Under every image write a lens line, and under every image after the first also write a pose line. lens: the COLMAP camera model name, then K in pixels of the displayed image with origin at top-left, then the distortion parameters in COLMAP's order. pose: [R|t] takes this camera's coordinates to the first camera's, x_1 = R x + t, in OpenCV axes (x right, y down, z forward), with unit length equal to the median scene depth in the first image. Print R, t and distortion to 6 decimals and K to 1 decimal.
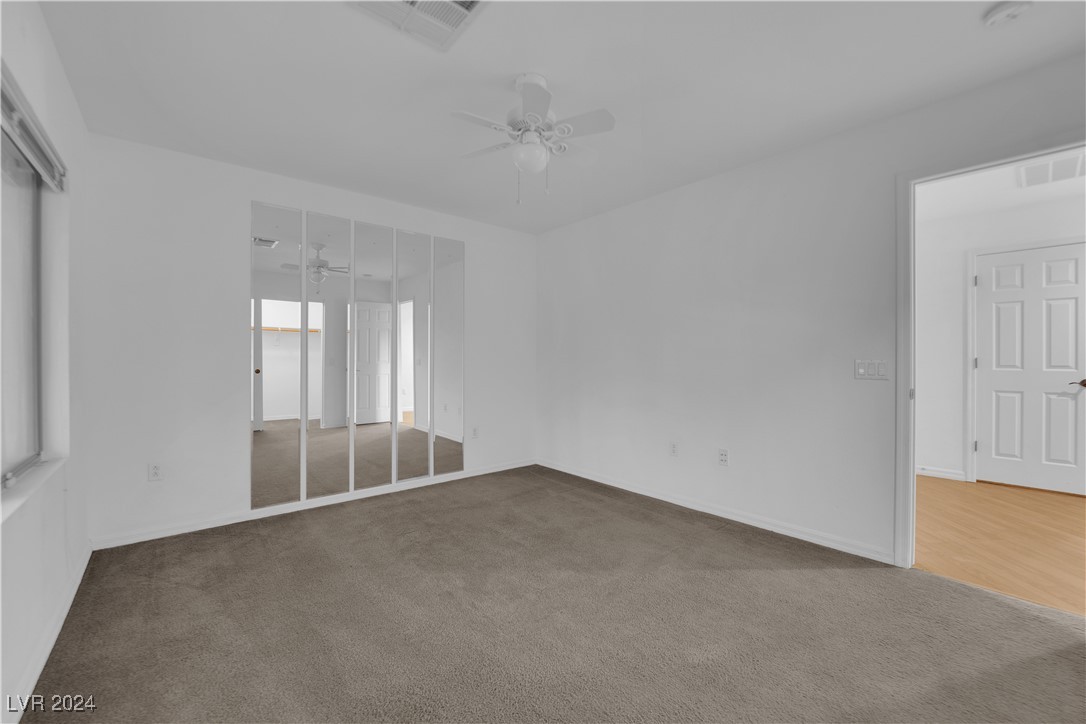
lens RADIAL K [[437.9, 0, 545.8], [0, 437.9, 357.2], [0, 0, 1]] dist [-0.009486, -0.003647]
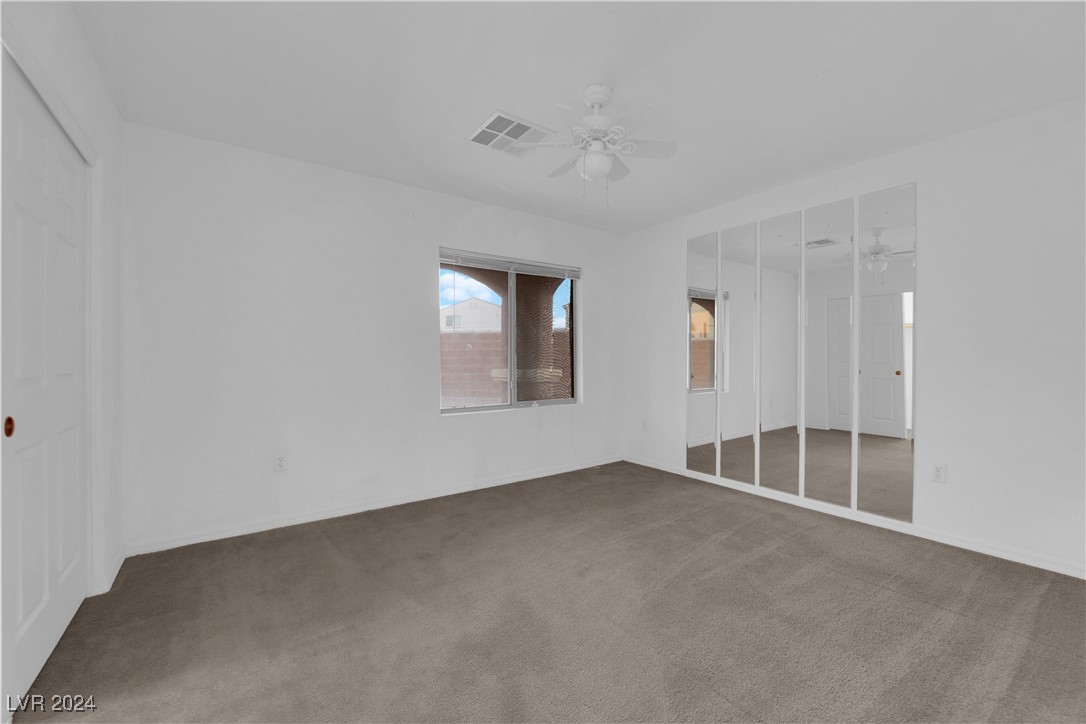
lens RADIAL K [[437.9, 0, 544.8], [0, 437.9, 358.9], [0, 0, 1]] dist [-0.009486, -0.003647]
pose [[-0.059115, 0.001607, -0.998250, 0.573836], [-0.010309, 0.999944, 0.002220, 0.015580], [0.998198, 0.010422, -0.059095, 0.551181]]
